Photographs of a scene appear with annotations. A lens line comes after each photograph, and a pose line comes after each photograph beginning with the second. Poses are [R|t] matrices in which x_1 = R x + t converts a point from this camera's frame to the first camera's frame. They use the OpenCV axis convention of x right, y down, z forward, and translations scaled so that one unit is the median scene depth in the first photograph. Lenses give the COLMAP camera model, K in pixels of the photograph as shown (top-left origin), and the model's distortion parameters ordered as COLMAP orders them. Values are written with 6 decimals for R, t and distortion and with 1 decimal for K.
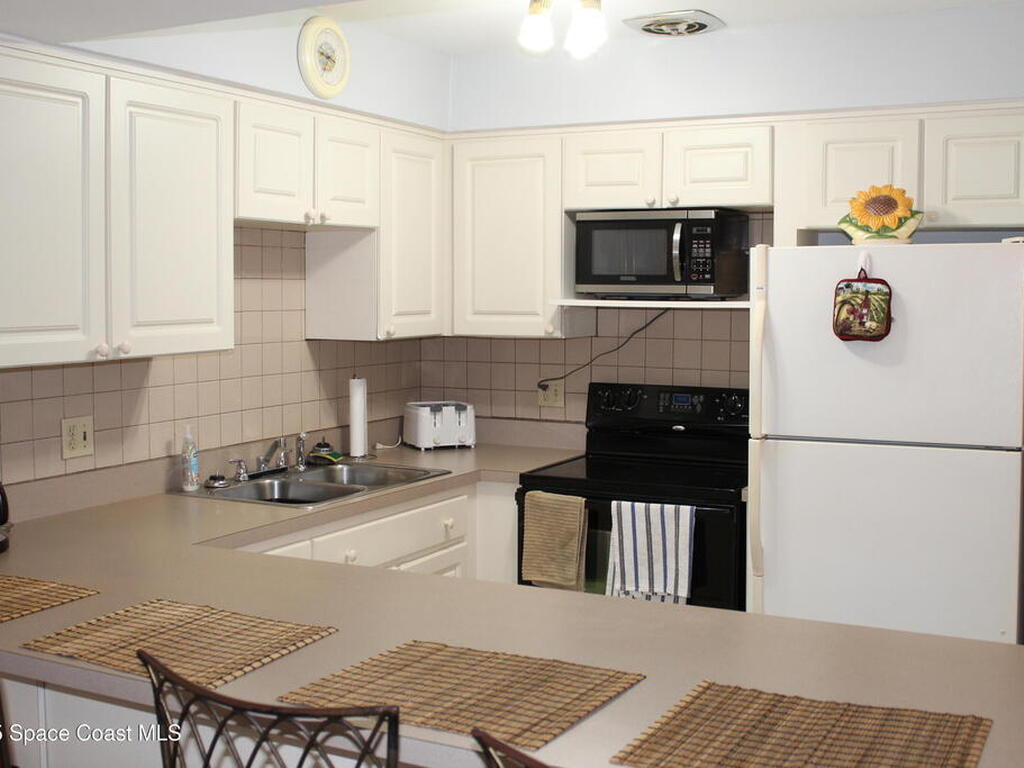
lens RADIAL K [[1218.5, 0, 512.8], [0, 1218.5, 380.8], [0, 0, 1]] dist [-0.086602, 0.000000]
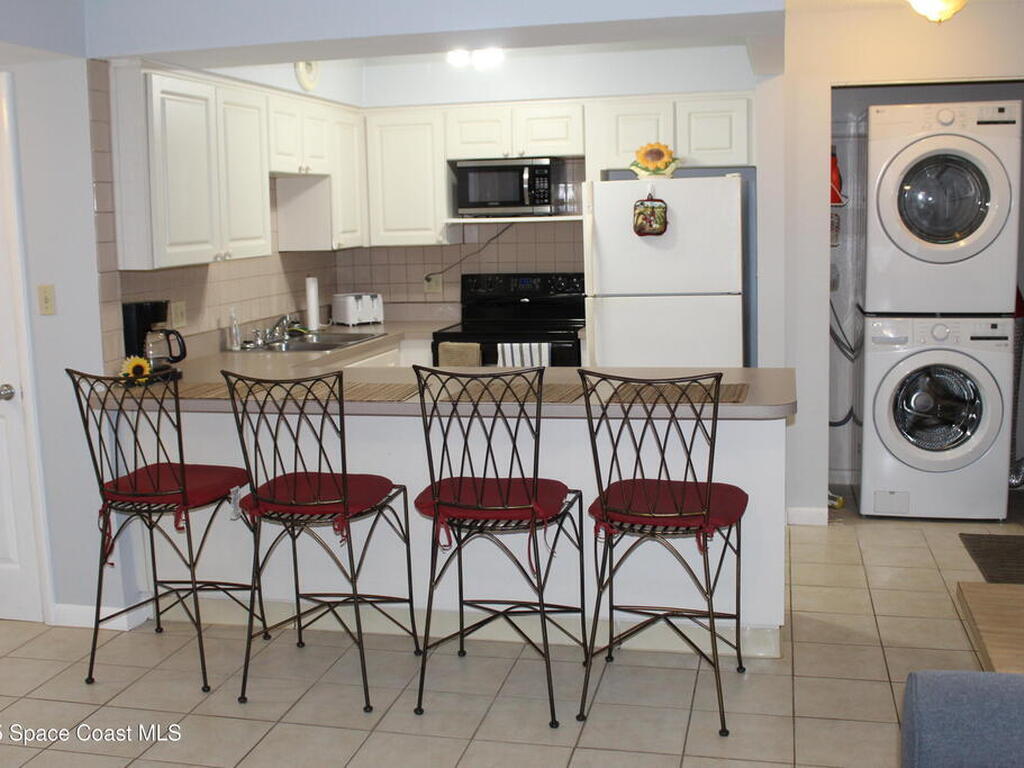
lens RADIAL K [[1218.5, 0, 510.2], [0, 1218.5, 384.3], [0, 0, 1]] dist [-0.086602, 0.000000]
pose [[0.968649, -0.061686, 0.240653, -0.279704], [0.047132, 0.996721, 0.065778, 0.045616], [-0.243922, -0.052374, 0.968380, -0.532733]]
